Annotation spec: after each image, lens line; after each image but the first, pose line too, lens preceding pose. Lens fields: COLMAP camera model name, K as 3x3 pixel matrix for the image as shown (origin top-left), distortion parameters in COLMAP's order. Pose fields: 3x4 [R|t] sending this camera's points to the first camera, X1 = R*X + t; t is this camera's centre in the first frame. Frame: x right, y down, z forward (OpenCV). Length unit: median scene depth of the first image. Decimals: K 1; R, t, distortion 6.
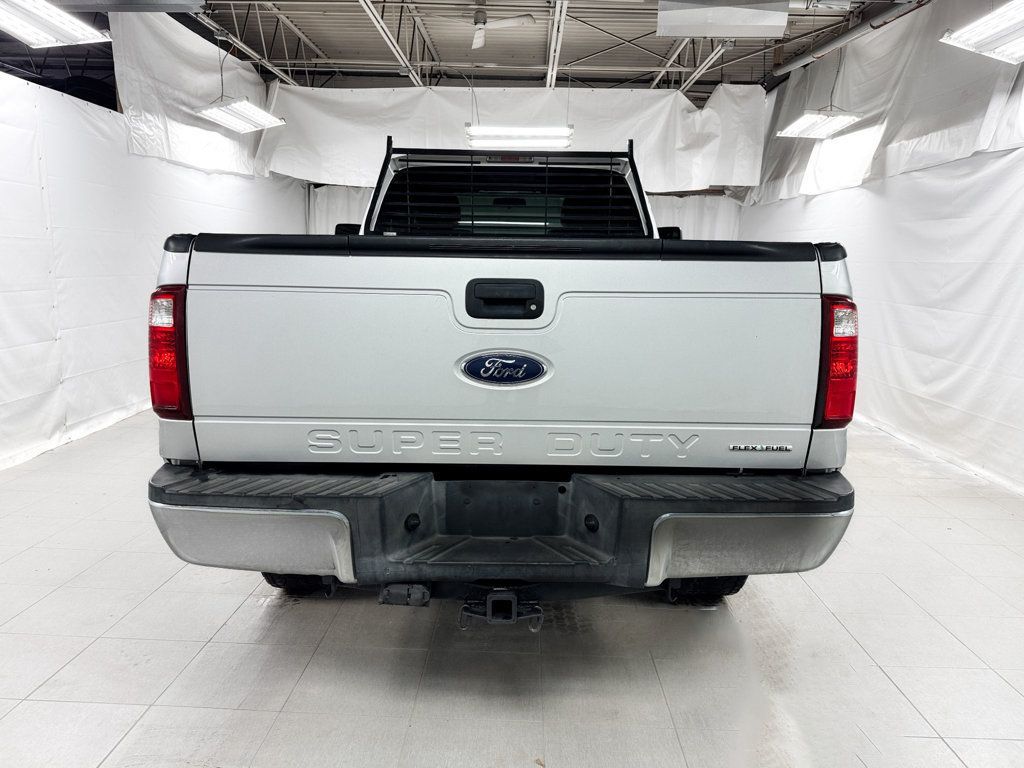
lens RADIAL K [[724.1, 0, 512.0], [0, 724.1, 384.0], [0, 0, 1]] dist [0.000764, -0.002251]
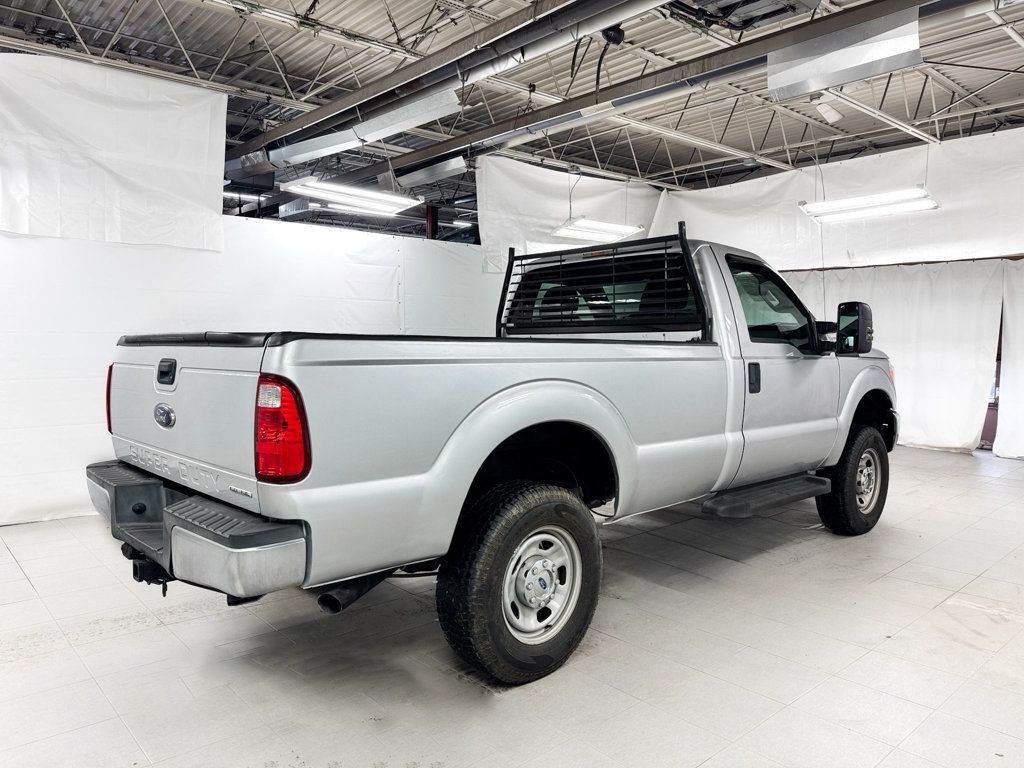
lens RADIAL K [[733.3, 0, 514.5], [0, 733.3, 367.9], [0, 0, 1]] dist [0.003579, -0.002452]
pose [[0.685900, 0.000506, -0.727696, 0.719060], [-0.102226, 0.990150, -0.095666, -0.022844], [0.720480, 0.140007, 0.679196, 0.188074]]
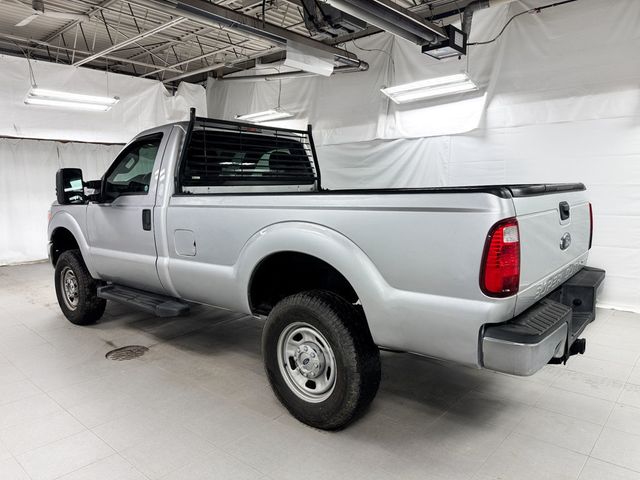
lens RADIAL K [[458.3, 0, 321.5], [0, 458.3, 229.9], [0, 0, 1]] dist [0.003579, -0.002452]
pose [[0.652543, -0.093308, 0.751985, -0.671576], [0.146305, 0.989231, -0.004211, -0.069499], [-0.743493, 0.112767, 0.659167, 0.257195]]
